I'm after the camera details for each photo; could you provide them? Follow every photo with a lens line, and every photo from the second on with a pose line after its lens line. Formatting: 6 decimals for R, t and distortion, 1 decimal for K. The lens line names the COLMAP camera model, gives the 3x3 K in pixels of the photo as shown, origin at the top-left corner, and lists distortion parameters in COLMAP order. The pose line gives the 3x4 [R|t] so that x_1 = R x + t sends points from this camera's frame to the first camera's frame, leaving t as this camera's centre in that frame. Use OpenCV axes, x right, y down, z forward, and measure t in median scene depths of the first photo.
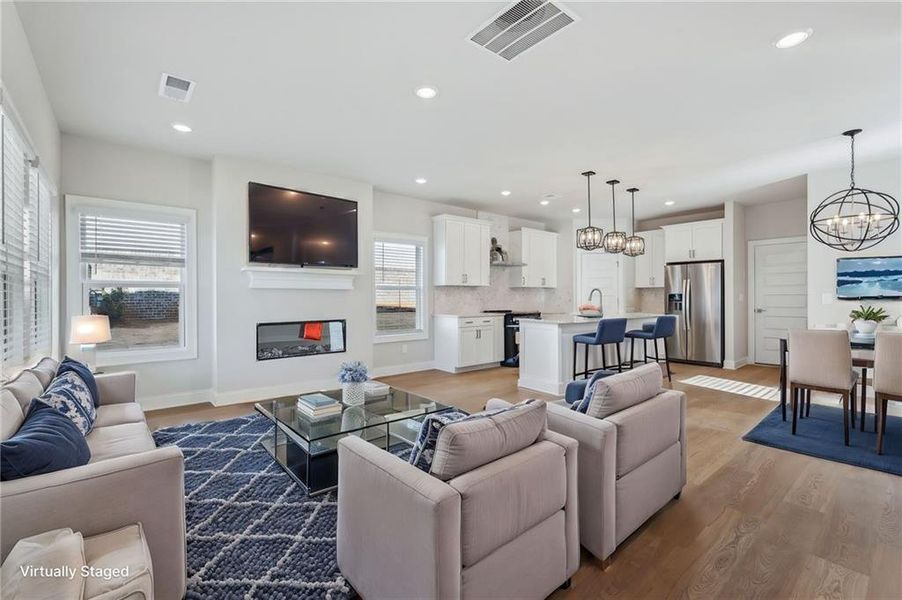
lens RADIAL K [[397.4, 0, 453.5], [0, 397.4, 299.4], [0, 0, 1]] dist [-0.008904, 0.000212]
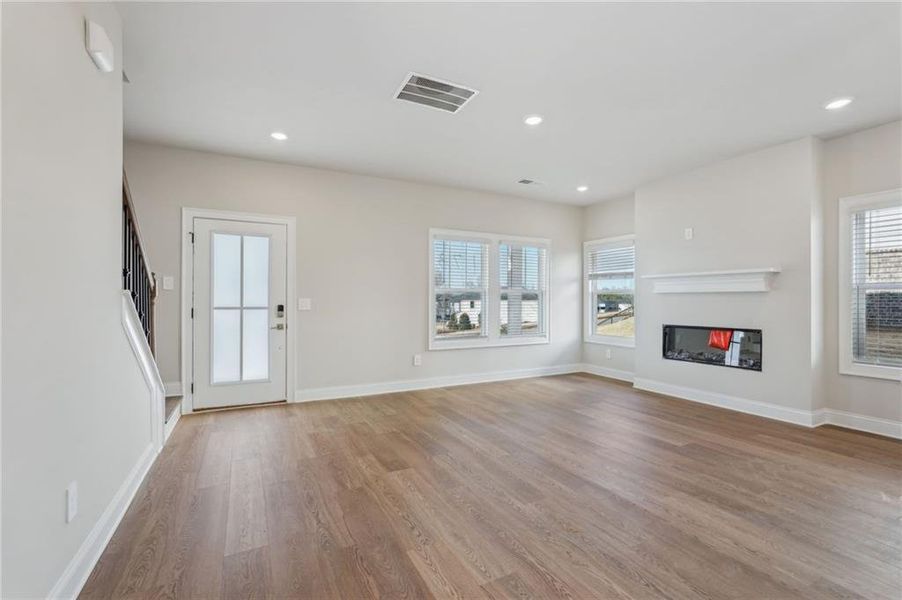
lens RADIAL K [[397.4, 0, 453.5], [0, 397.4, 299.4], [0, 0, 1]] dist [-0.008904, 0.000212]
pose [[-0.221035, -0.001941, -0.975264, 0.755580], [-0.003118, 0.999994, -0.001283, -0.006782], [0.975261, 0.002757, -0.221040, 0.707651]]
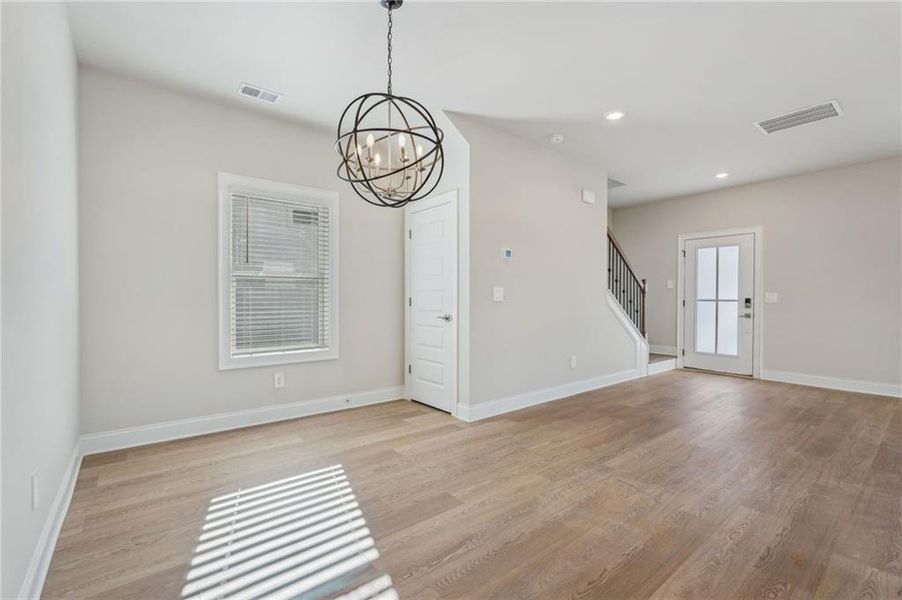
lens RADIAL K [[398.7, 0, 449.5], [0, 398.7, 303.1], [0, 0, 1]] dist [-0.002478, 0.000384]
pose [[-0.999738, -0.001750, 0.022823, 0.790889], [-0.001382, 0.999869, 0.016127, 0.004416], [-0.022849, 0.016092, -0.999609, 1.371695]]
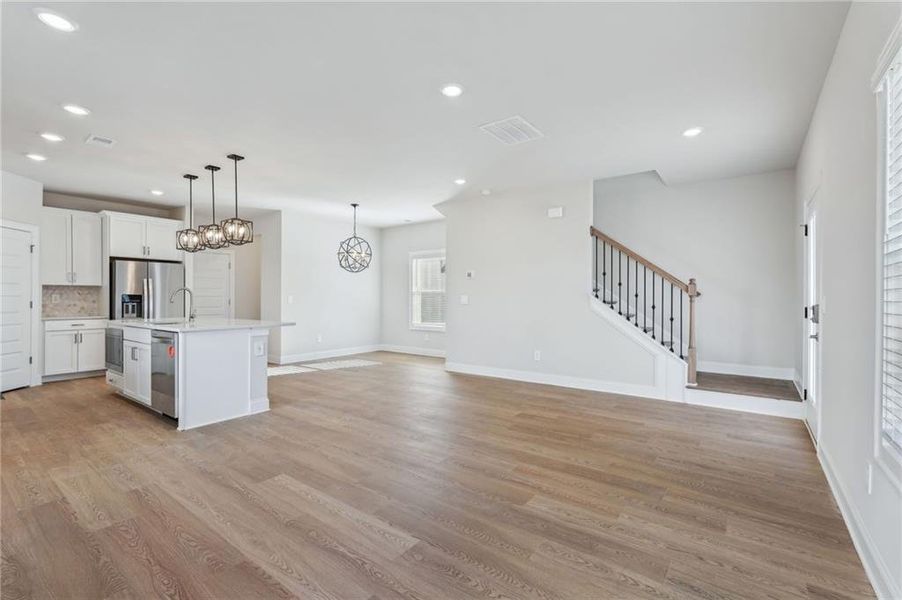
lens RADIAL K [[398.7, 0, 449.5], [0, 398.7, 303.1], [0, 0, 1]] dist [-0.002478, 0.000384]
pose [[-0.215723, -0.007709, 0.976424, -0.732244], [0.000202, 0.999968, 0.007940, -0.002135], [-0.976455, 0.001910, -0.215715, 0.841012]]
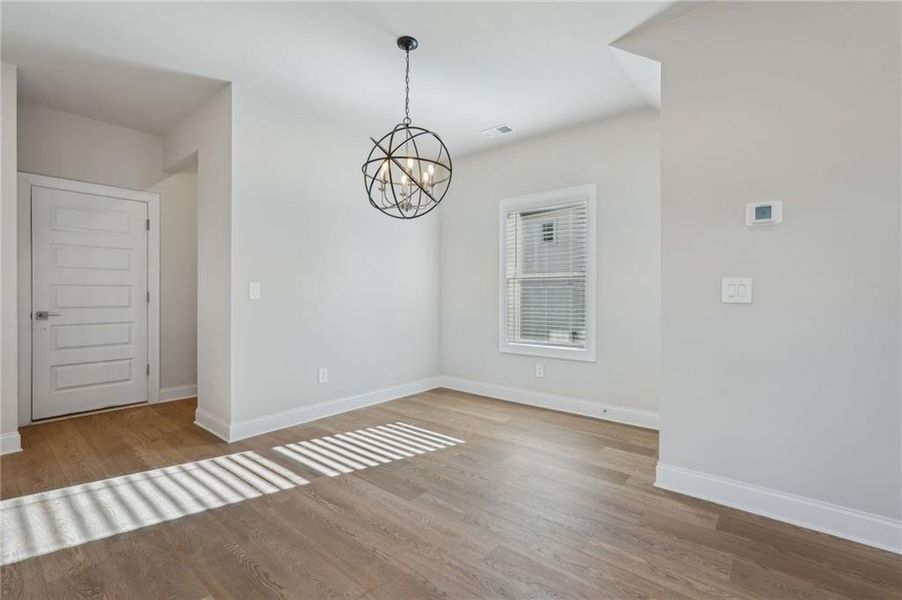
lens RADIAL K [[397.4, 0, 453.5], [0, 397.4, 299.4], [0, 0, 1]] dist [-0.008904, 0.000212]
pose [[-0.180770, -0.006833, 0.983502, 0.281937], [0.000703, 0.999975, 0.007077, 0.006970], [-0.983525, 0.001971, -0.180761, 0.906731]]
